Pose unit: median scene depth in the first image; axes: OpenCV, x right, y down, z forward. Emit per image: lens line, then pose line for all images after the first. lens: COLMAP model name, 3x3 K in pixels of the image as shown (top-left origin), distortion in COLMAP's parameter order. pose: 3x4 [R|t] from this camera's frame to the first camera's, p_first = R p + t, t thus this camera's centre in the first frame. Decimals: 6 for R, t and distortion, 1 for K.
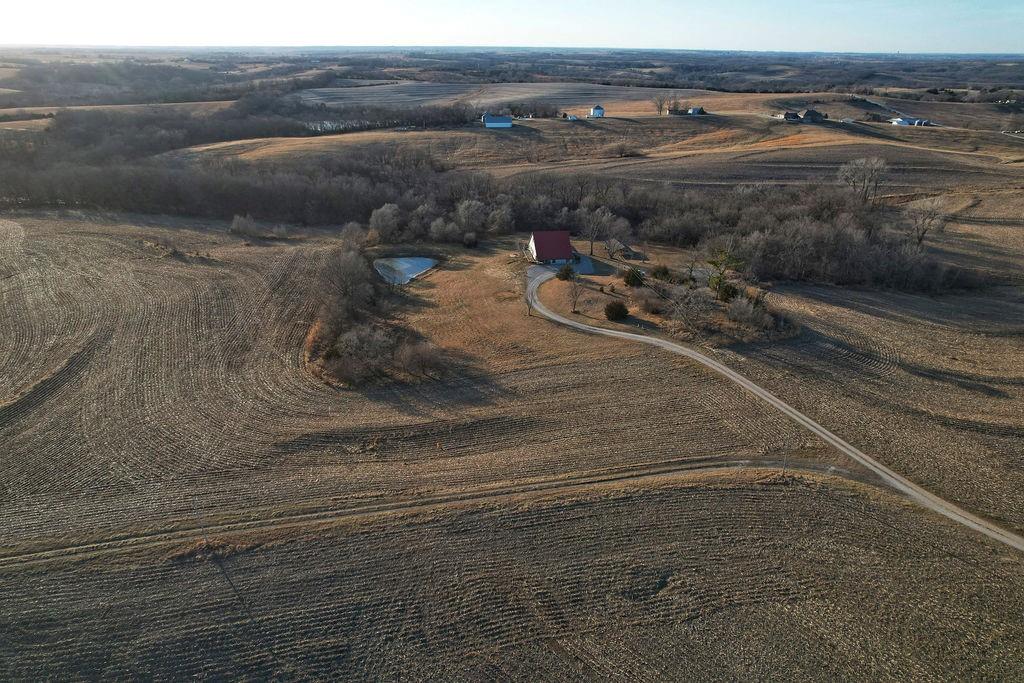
lens RADIAL K [[656.7, 0, 512.0], [0, 656.7, 341.5], [0, 0, 1]] dist [-0.081091, 0.071904]
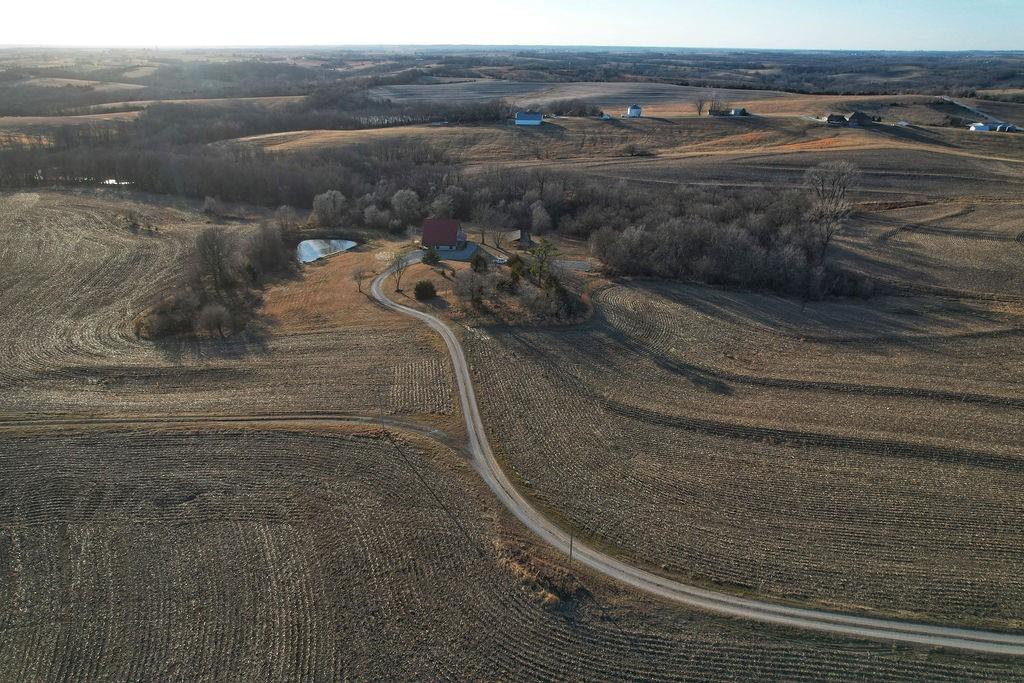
lens RADIAL K [[656.7, 0, 512.0], [0, 656.7, 341.5], [0, 0, 1]] dist [-0.081091, 0.071904]
pose [[0.983691, 0.072690, -0.164525, 0.147126], [-0.072573, 0.997340, 0.006732, 0.005643], [0.164577, 0.005318, 0.986350, -0.010571]]
